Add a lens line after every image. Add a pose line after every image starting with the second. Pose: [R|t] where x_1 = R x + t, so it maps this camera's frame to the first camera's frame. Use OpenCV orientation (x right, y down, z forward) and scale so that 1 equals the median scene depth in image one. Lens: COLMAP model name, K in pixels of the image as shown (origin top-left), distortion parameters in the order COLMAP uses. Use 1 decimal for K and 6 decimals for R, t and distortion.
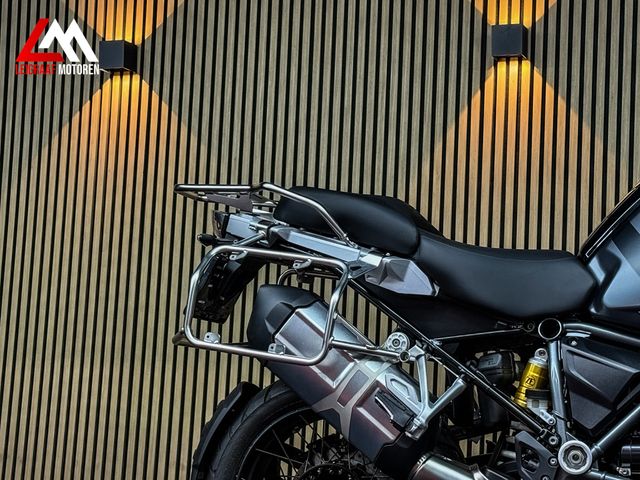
lens RADIAL K [[1352.1, 0, 324.3], [0, 1352.1, 245.5], [0, 0, 1]] dist [0.159350, 0.000000]
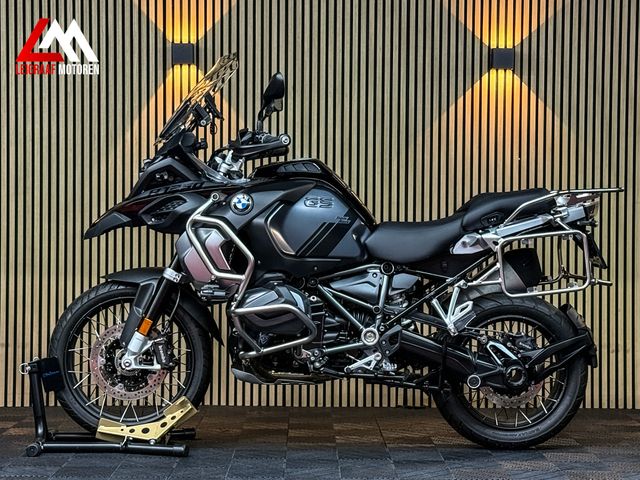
lens RADIAL K [[1390.5, 0, 320.6], [0, 1390.5, 243.3], [0, 0, 1]] dist [0.157158, 0.000000]
pose [[0.940276, -0.047008, 0.337153, -0.384672], [0.001986, 0.991160, 0.132655, -0.221206], [-0.340408, -0.124062, 0.932057, -0.799104]]
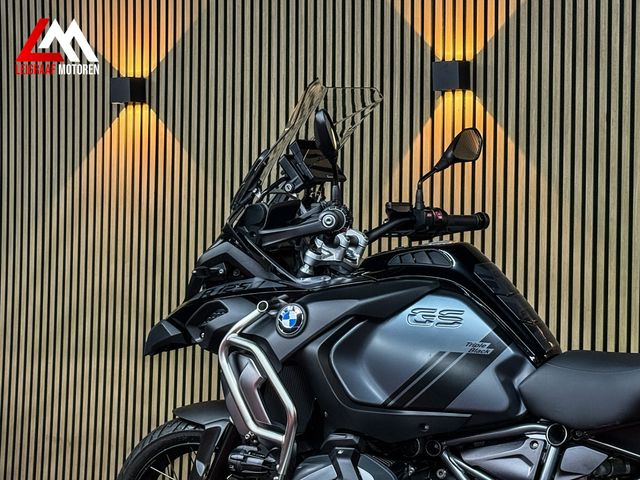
lens RADIAL K [[1390.5, 0, 312.8], [0, 1390.5, 222.5], [0, 0, 1]] dist [0.157158, 0.000000]
pose [[0.979823, -0.033446, -0.197049, 0.367542], [0.052845, 0.994166, 0.094029, -0.217008], [0.192754, -0.102545, 0.975874, -0.174413]]
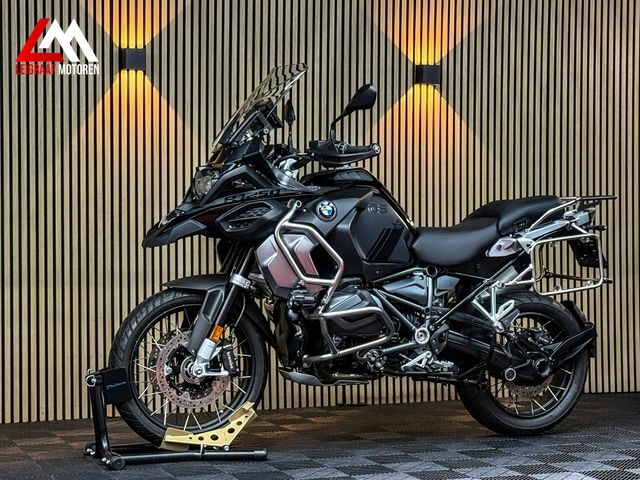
lens RADIAL K [[1390.5, 0, 321.2], [0, 1390.5, 245.4], [0, 0, 1]] dist [0.157158, 0.000000]
pose [[0.765744, -0.055311, 0.640763, -1.061997], [-0.031496, 0.991875, 0.123258, -0.214998], [-0.642374, -0.114566, 0.757780, -0.485120]]
